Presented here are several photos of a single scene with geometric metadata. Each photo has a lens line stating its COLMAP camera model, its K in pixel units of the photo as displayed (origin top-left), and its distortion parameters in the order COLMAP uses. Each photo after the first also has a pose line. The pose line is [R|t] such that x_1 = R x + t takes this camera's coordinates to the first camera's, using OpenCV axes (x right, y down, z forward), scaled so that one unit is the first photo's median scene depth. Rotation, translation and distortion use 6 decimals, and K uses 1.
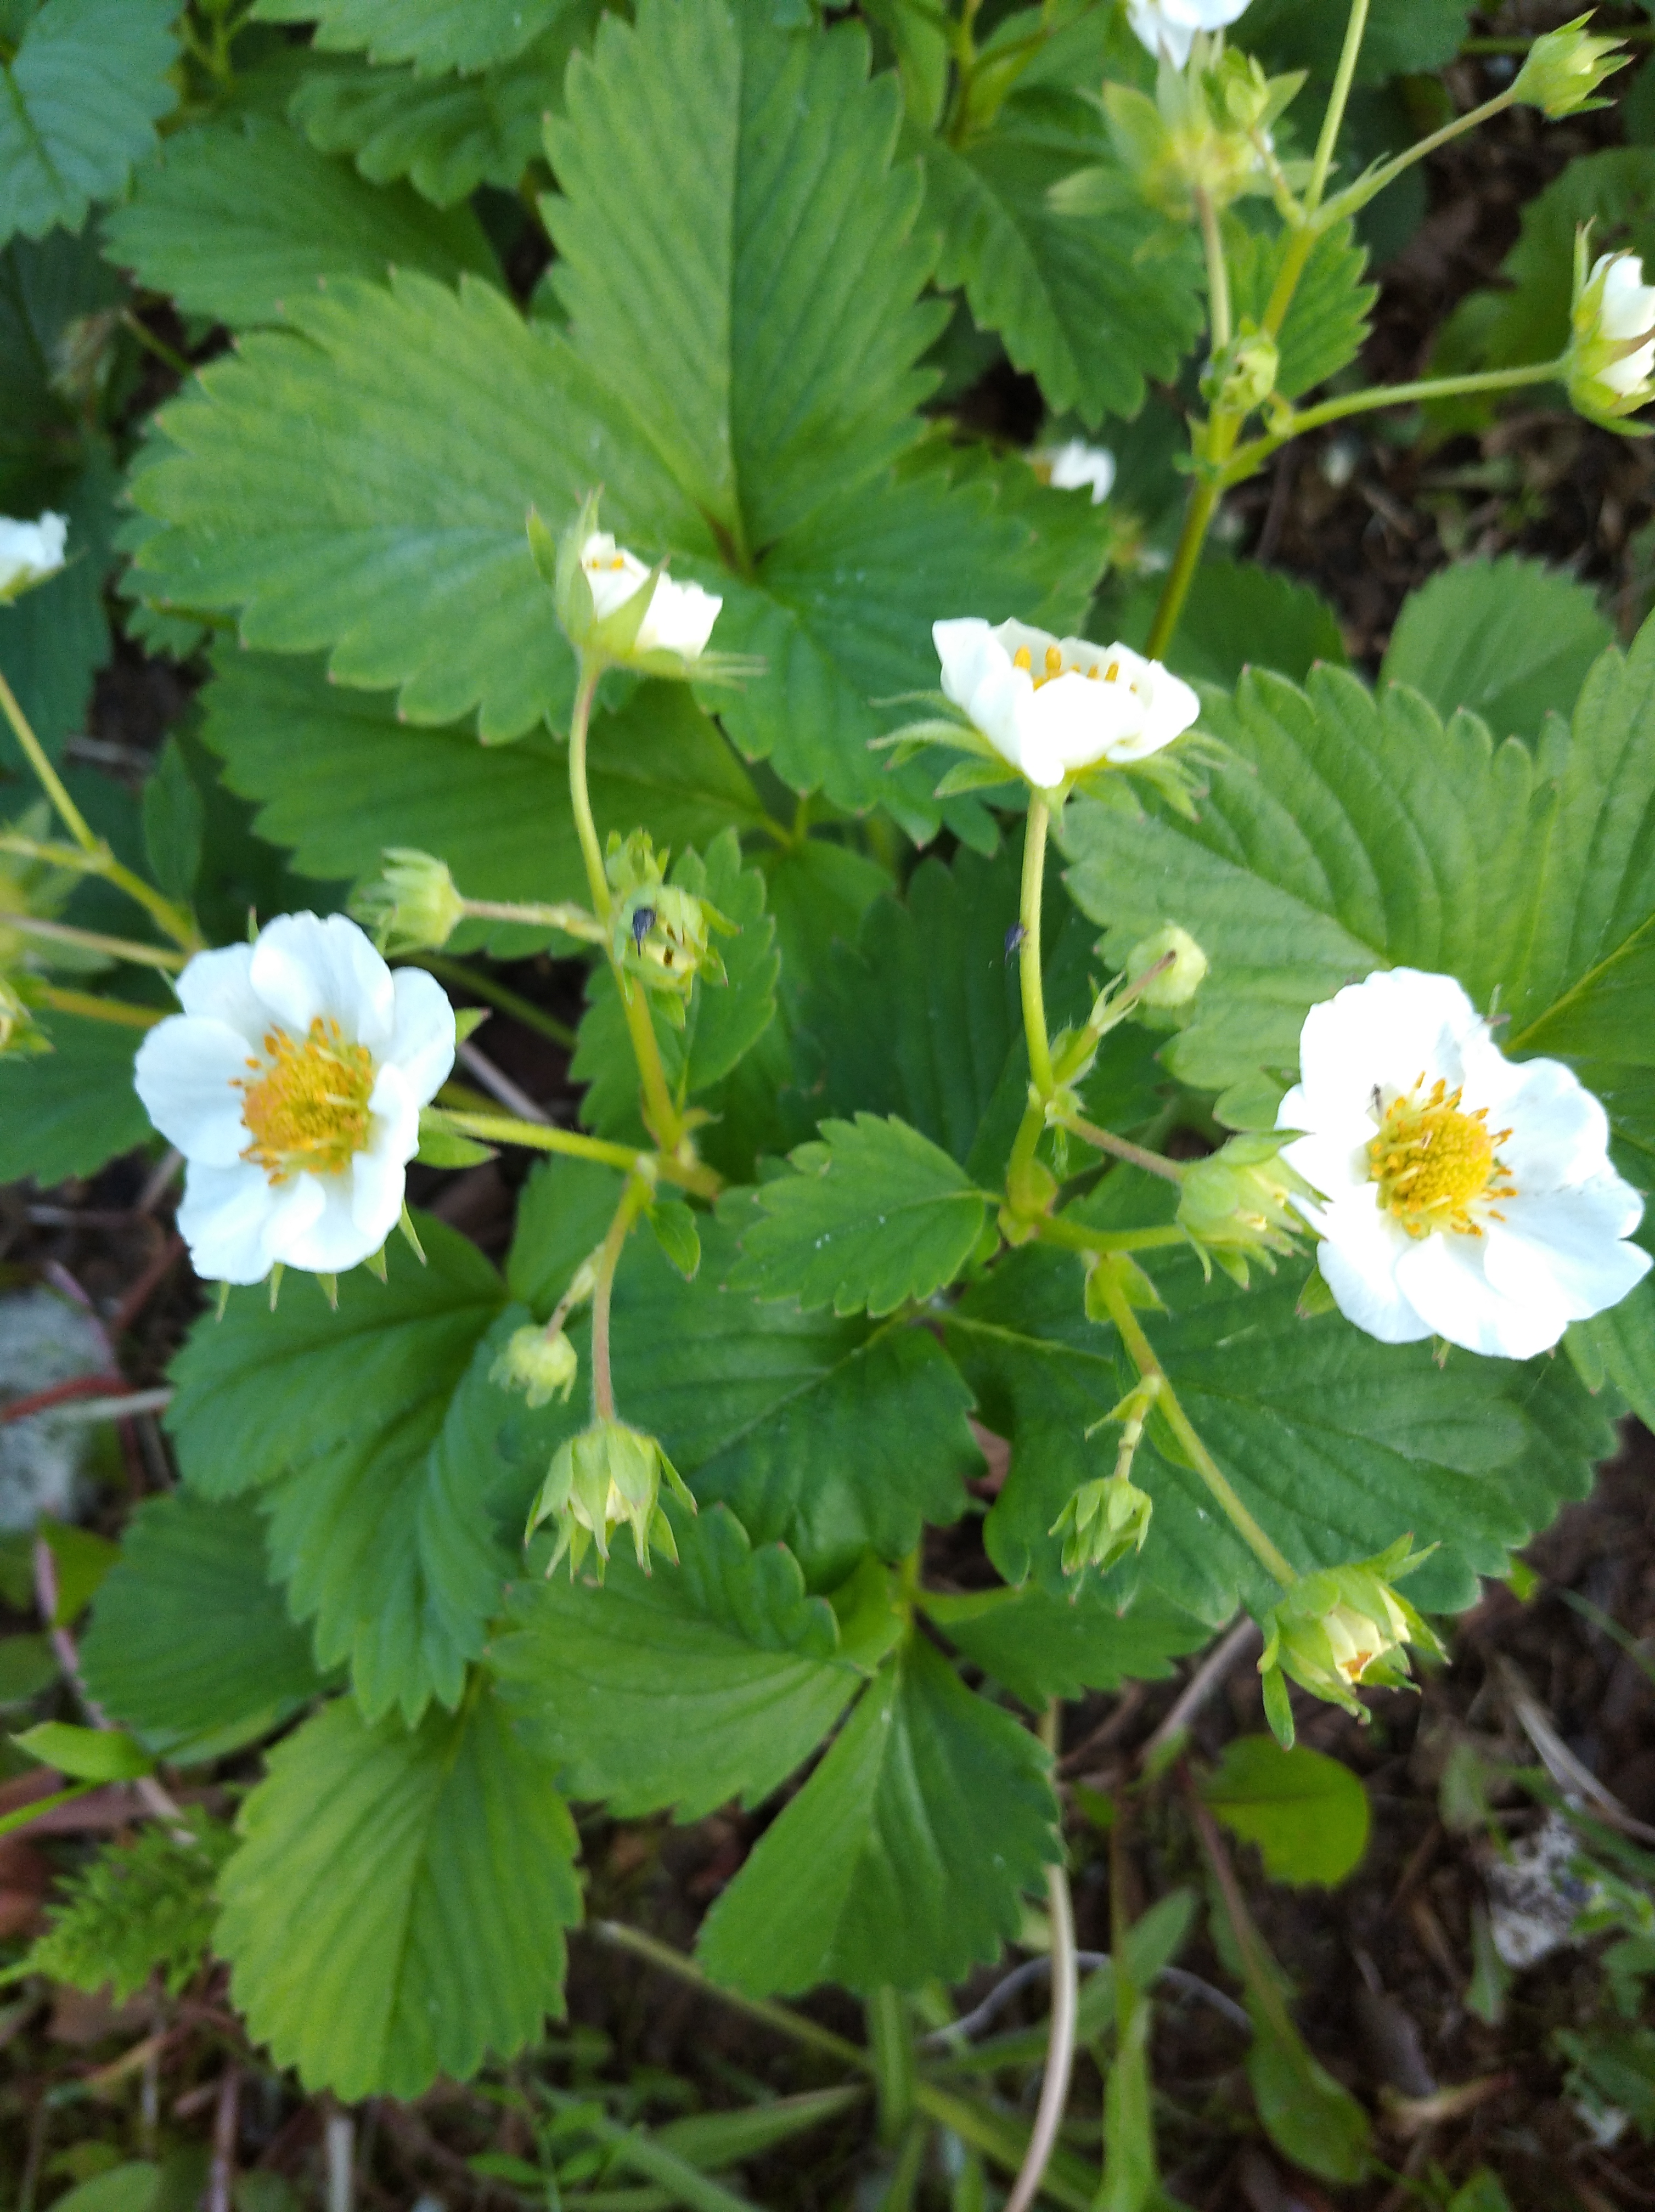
lens RADIAL K [[1417.4, 0, 827.5], [0, 1417.4, 1106.0], [0, 0, 1]] dist [-0.000081, -0.000047]
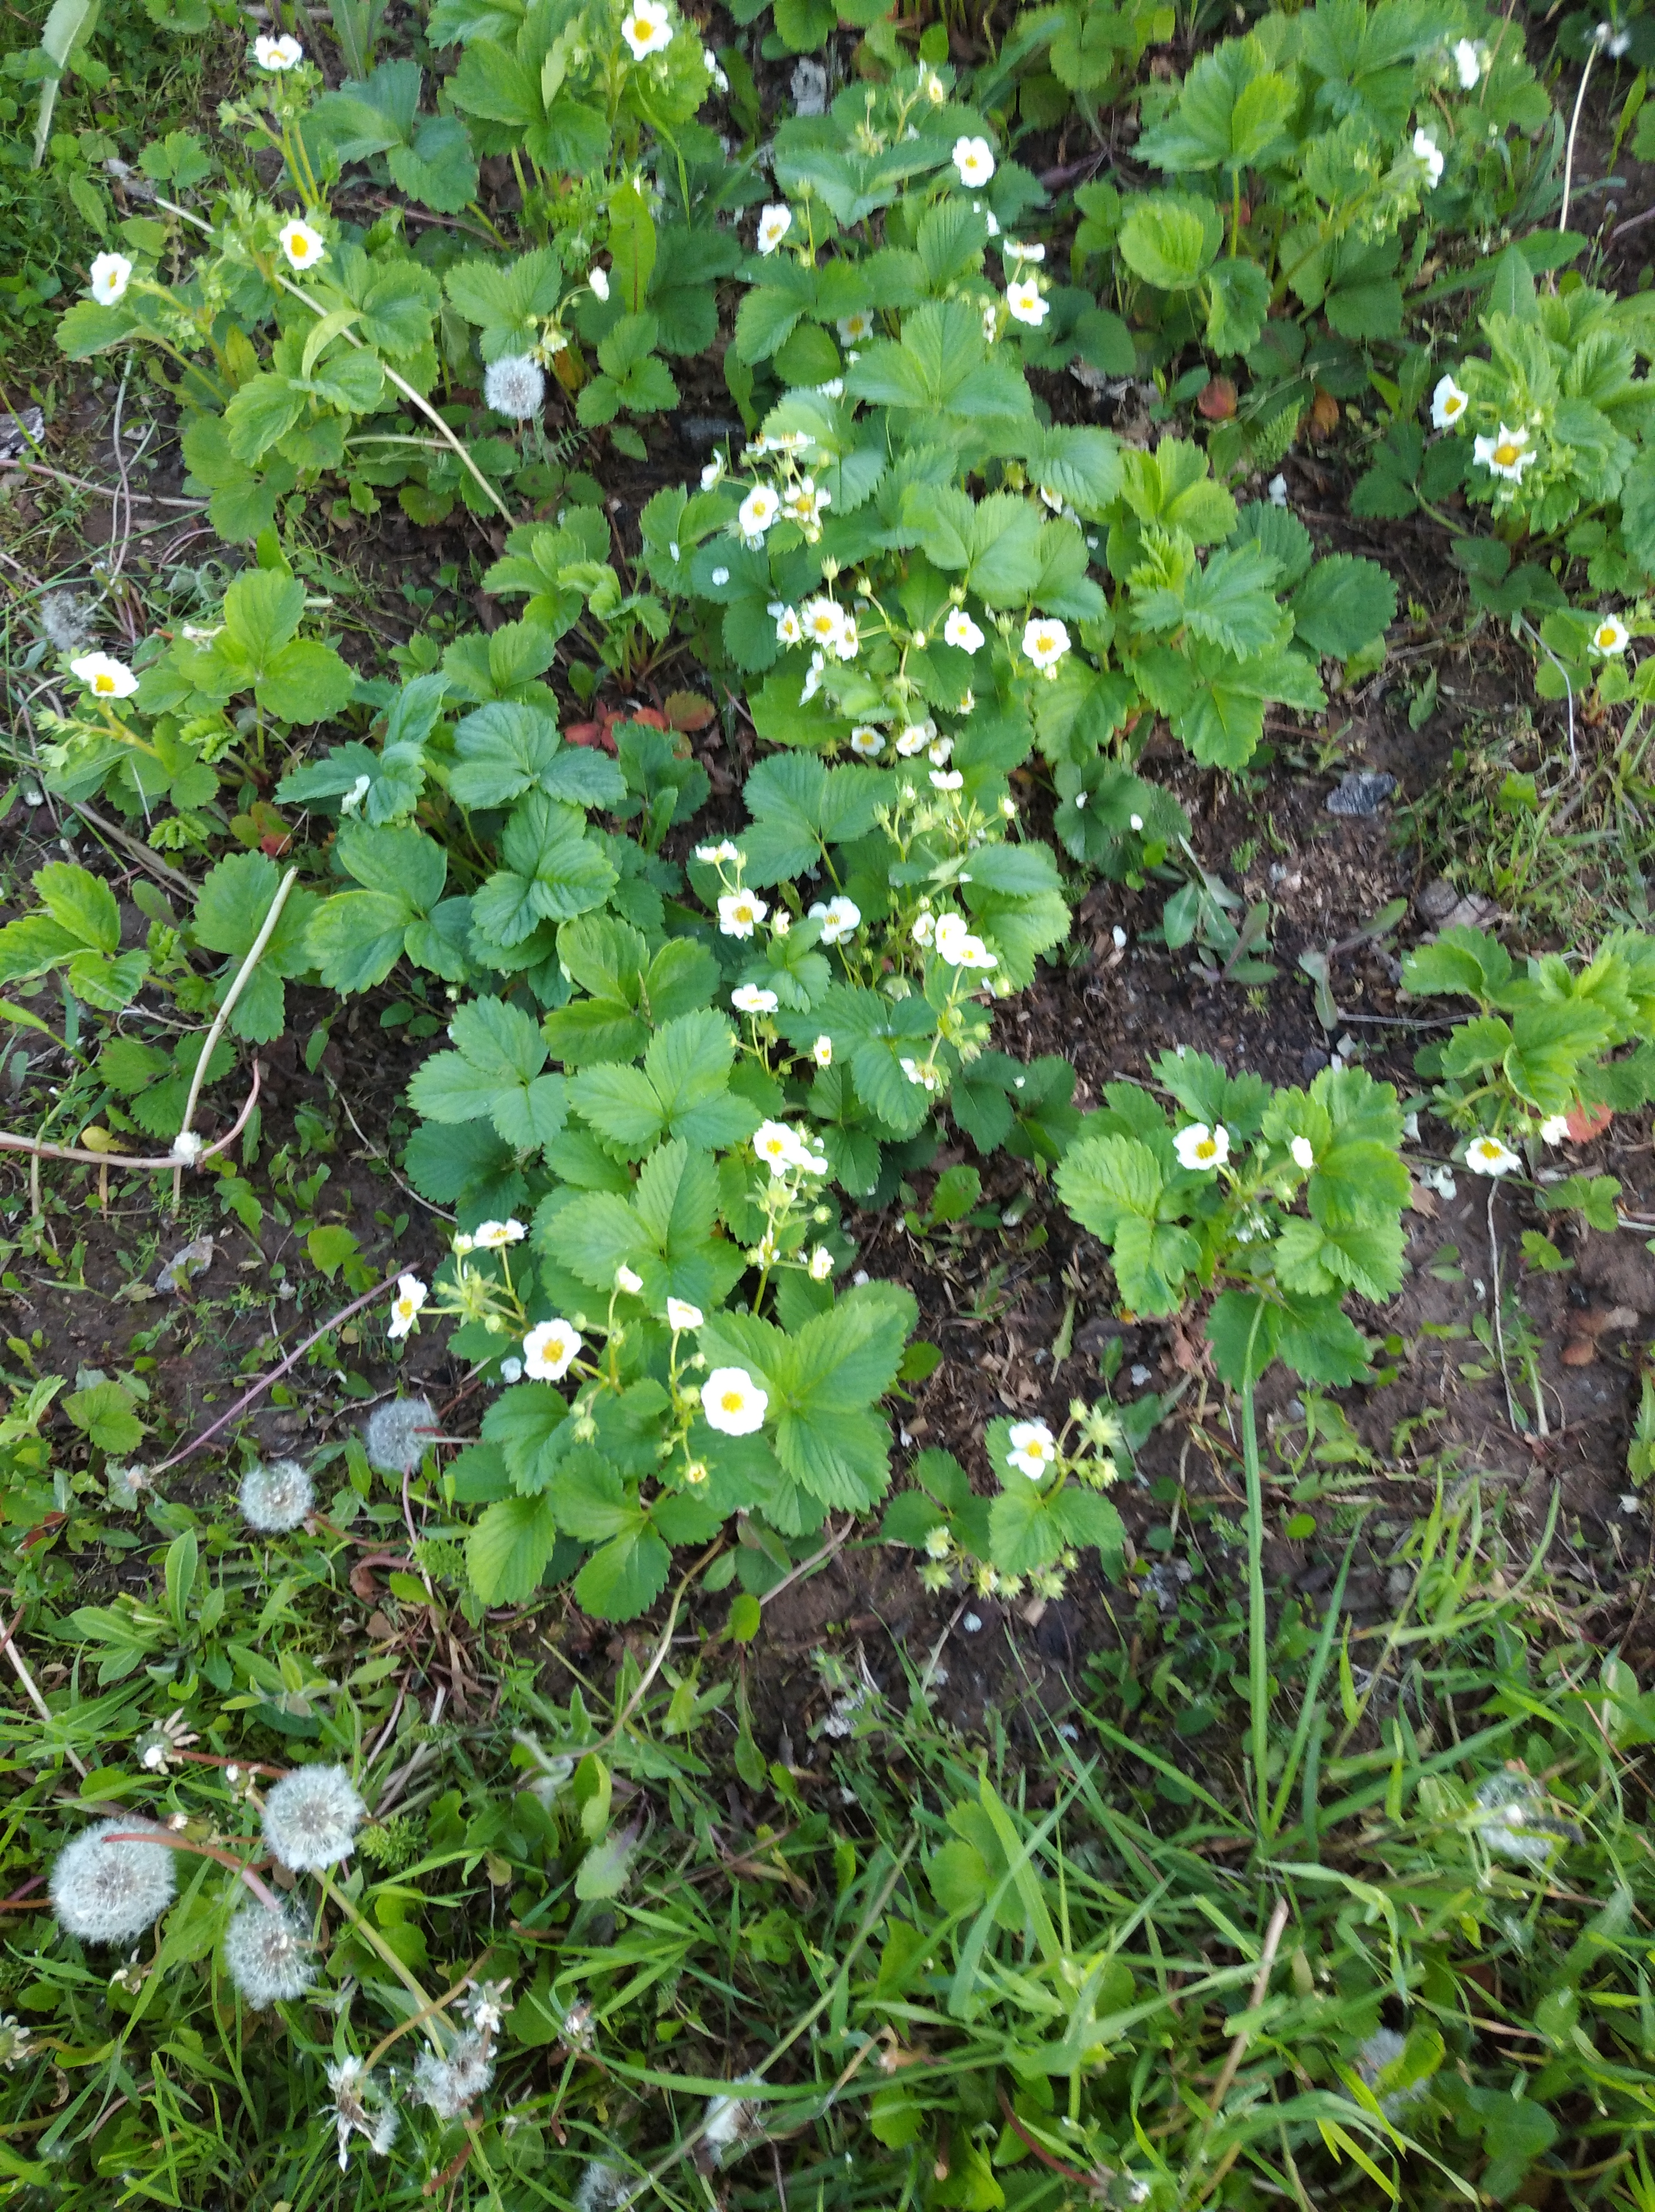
lens RADIAL K [[1417.4, 0, 827.5], [0, 1417.4, 1106.0], [0, 0, 1]] dist [-0.000081, -0.000047]
pose [[0.976960, 0.194143, -0.088637, 0.962520], [-0.211395, 0.937364, -0.276877, 0.386879], [0.029332, 0.289235, 0.956809, -4.397004]]
